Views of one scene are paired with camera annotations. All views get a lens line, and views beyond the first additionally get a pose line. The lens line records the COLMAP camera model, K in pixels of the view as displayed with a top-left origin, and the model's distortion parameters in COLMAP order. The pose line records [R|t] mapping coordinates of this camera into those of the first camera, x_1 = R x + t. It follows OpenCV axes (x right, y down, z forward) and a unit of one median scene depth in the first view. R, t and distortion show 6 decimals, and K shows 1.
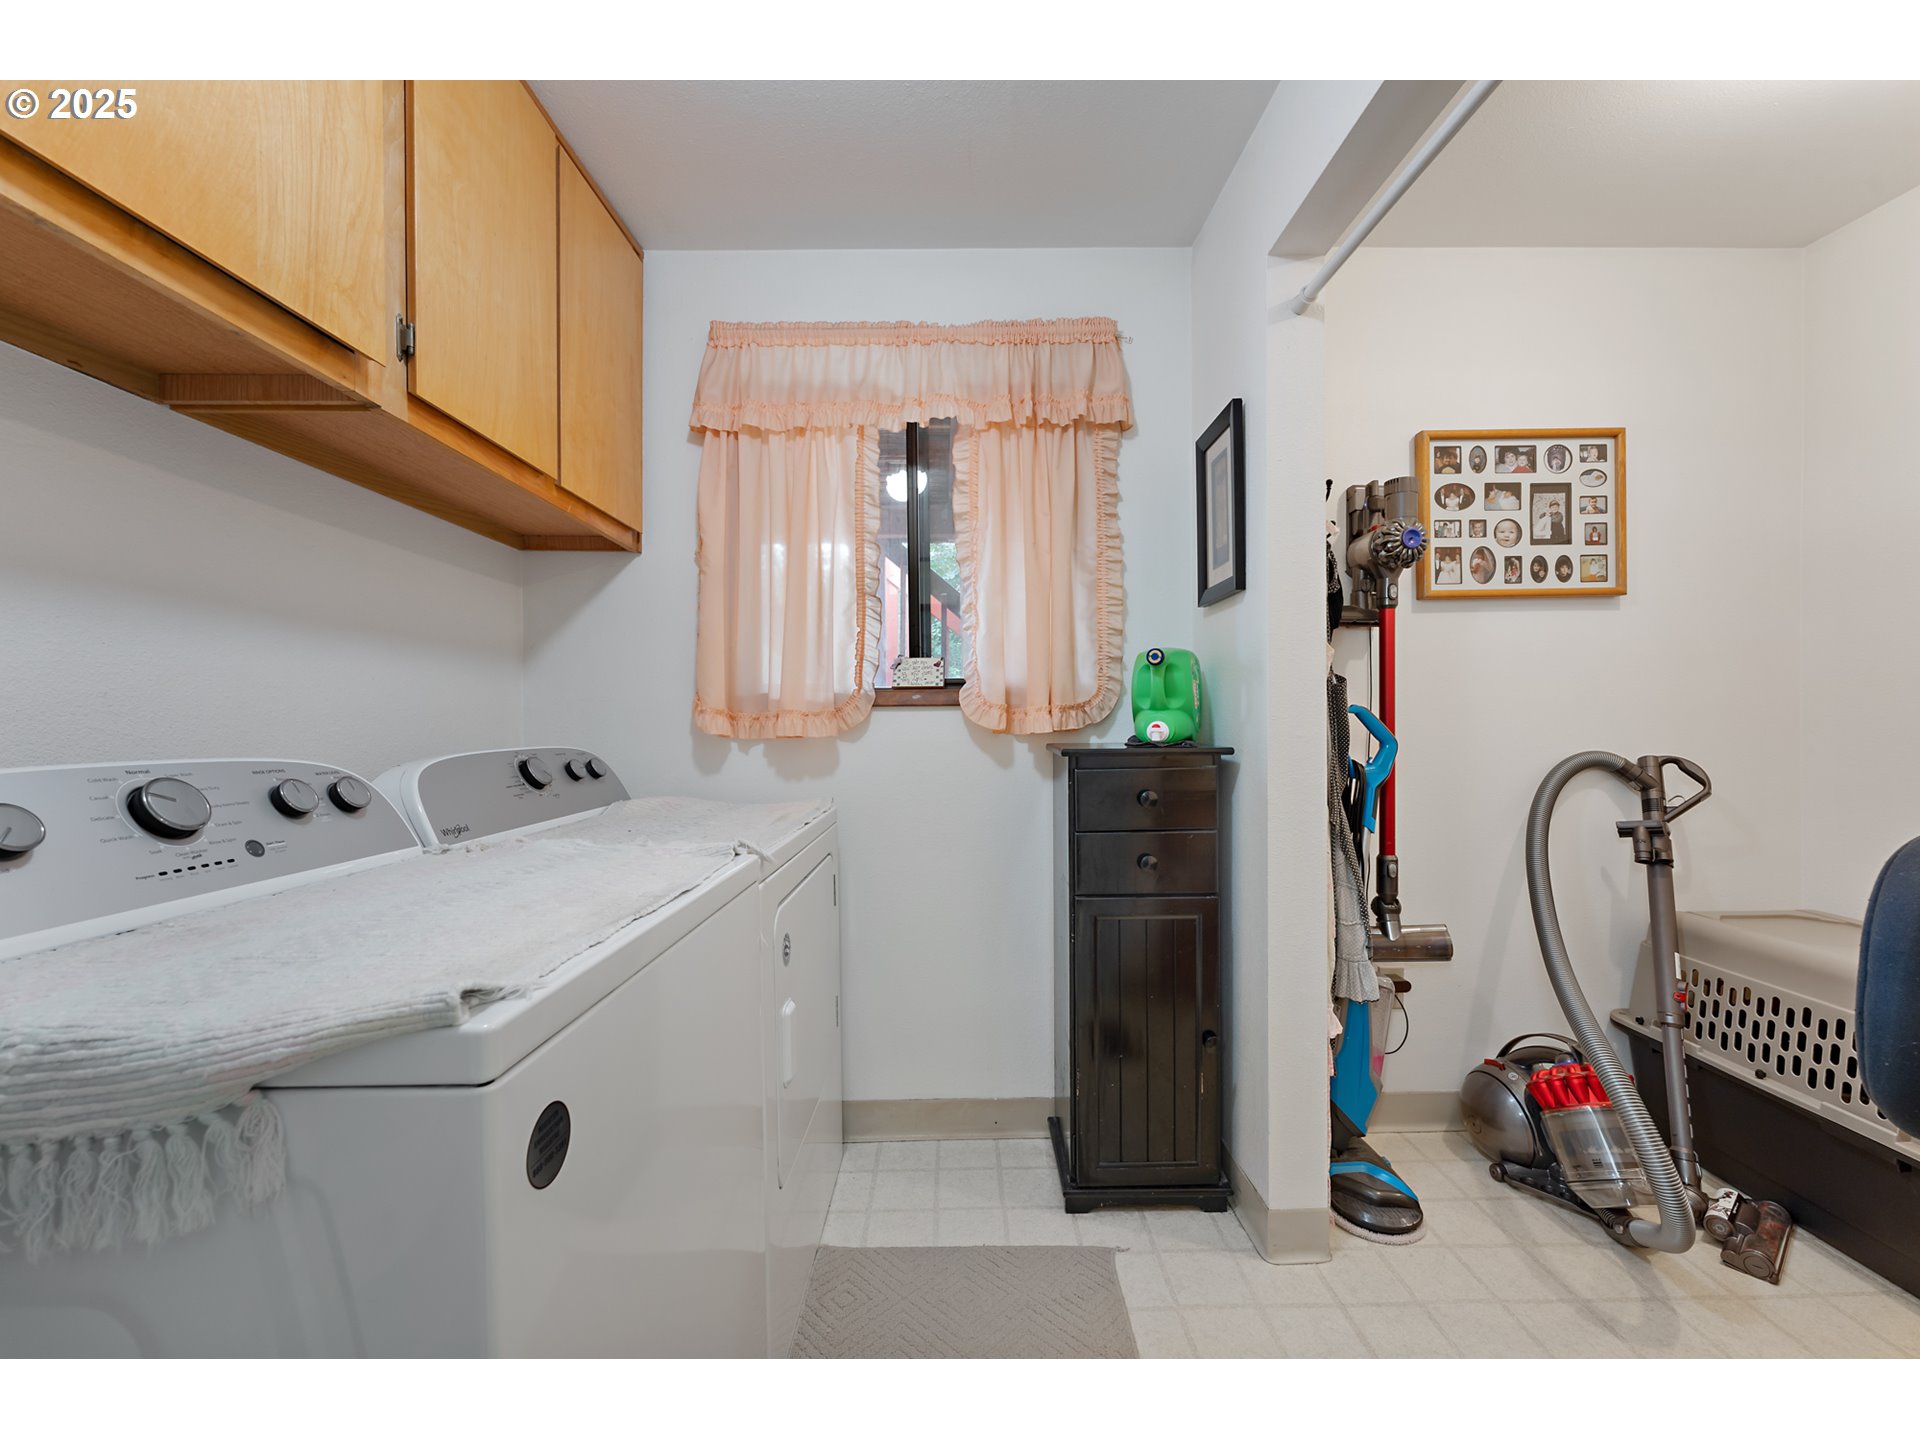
lens RADIAL K [[779.7, 0, 974.5], [0, 779.7, 723.9], [0, 0, 1]] dist [0.002638, 0.000139]
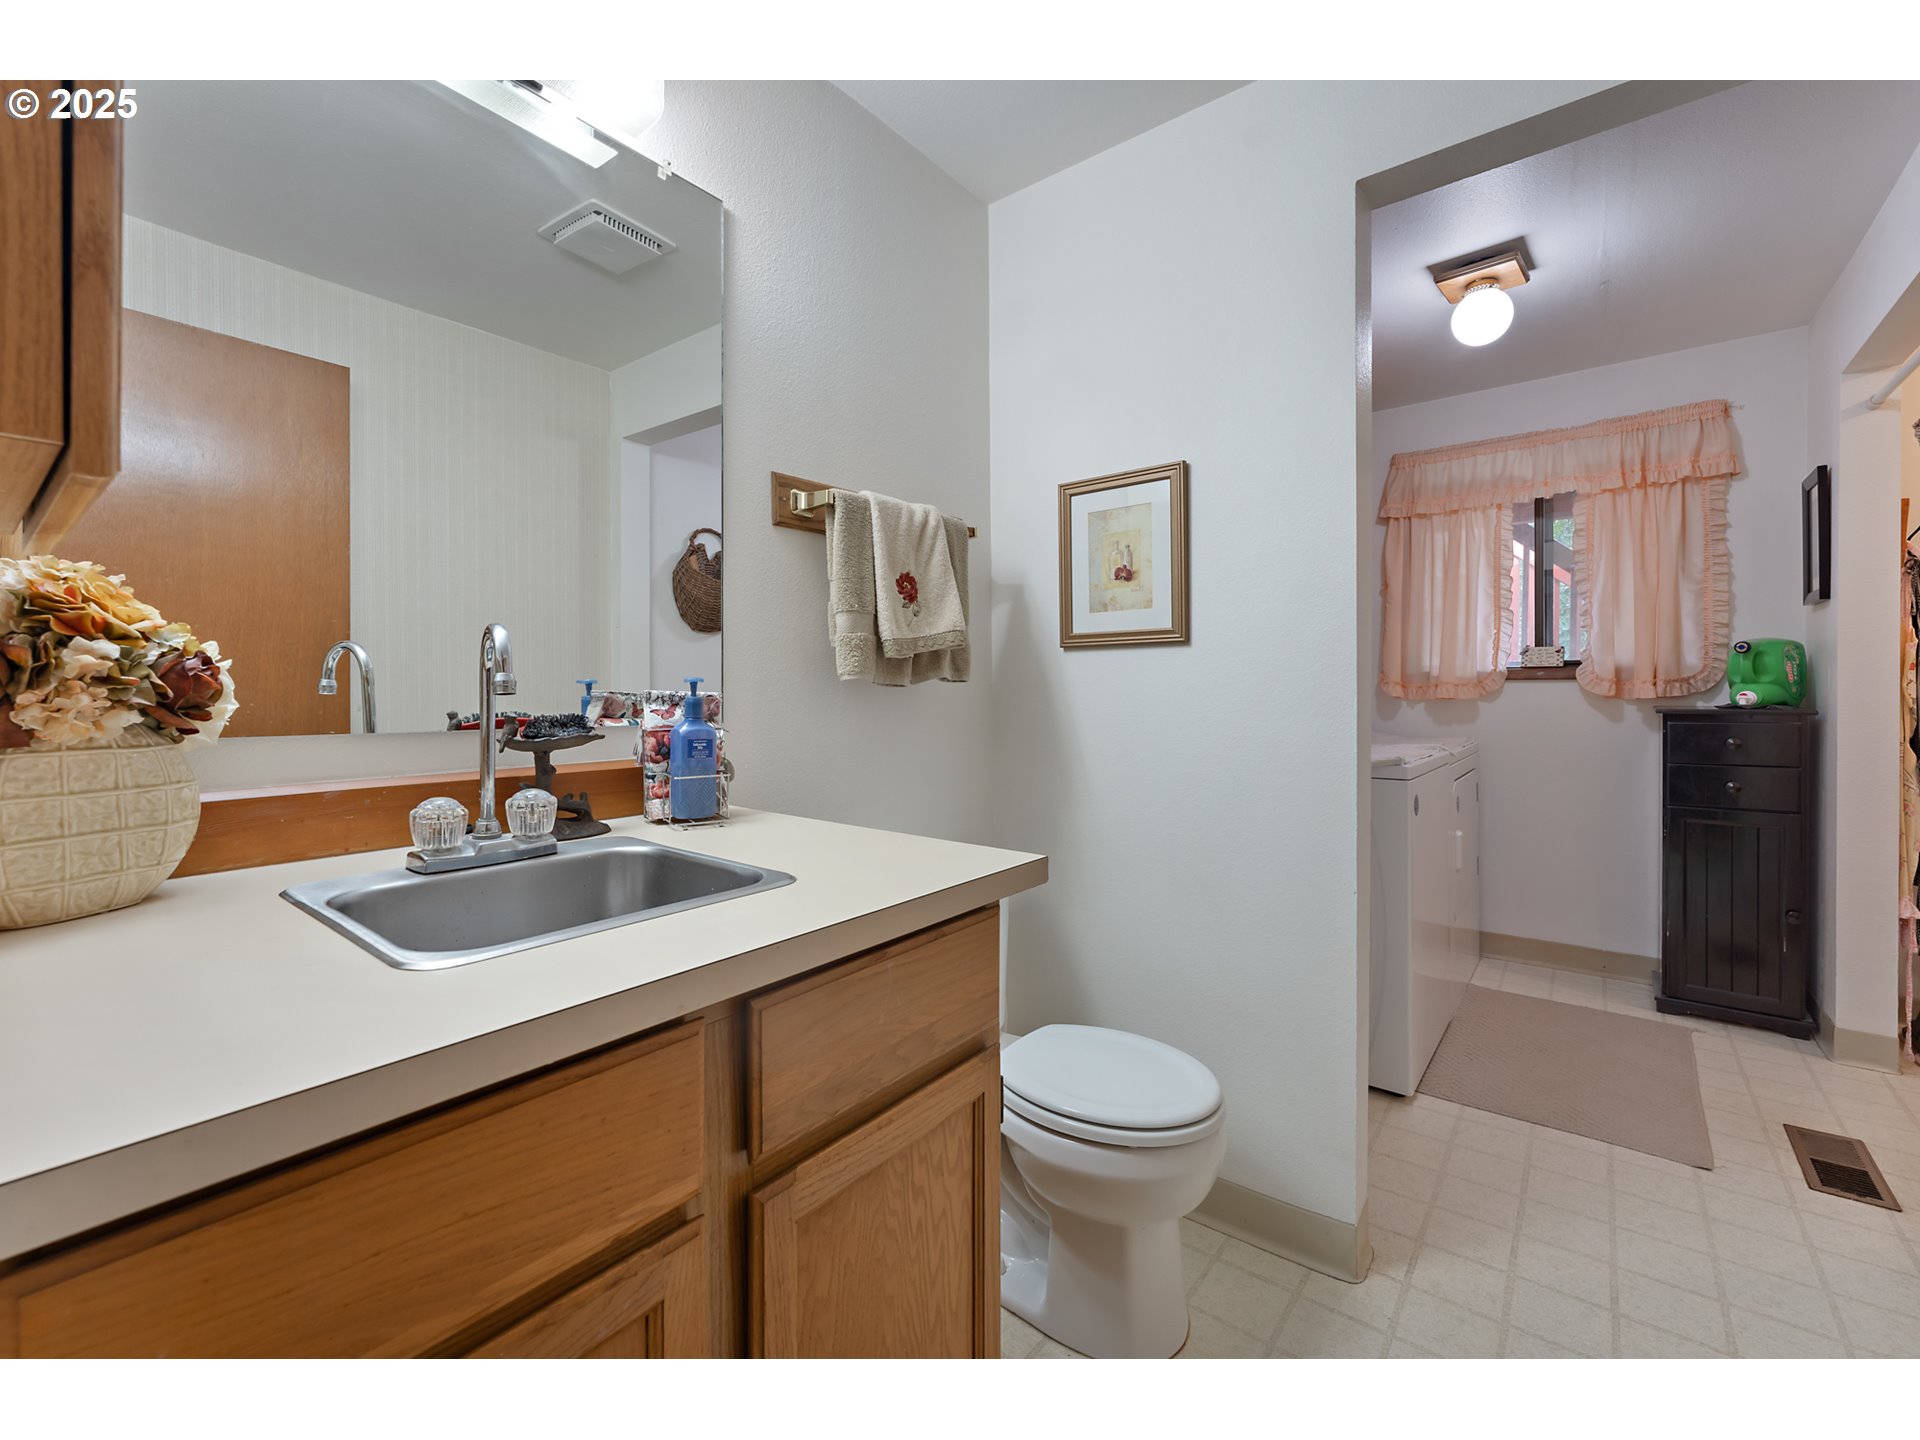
lens RADIAL K [[801.8, 0, 948.7], [0, 801.8, 694.4], [0, 0, 1]] dist [0.001080, -0.000027]
pose [[0.758170, 0.011264, -0.651959, 0.073392], [-0.004487, 0.999917, 0.012057, -0.007677], [0.652041, -0.006216, 0.758158, -0.969327]]
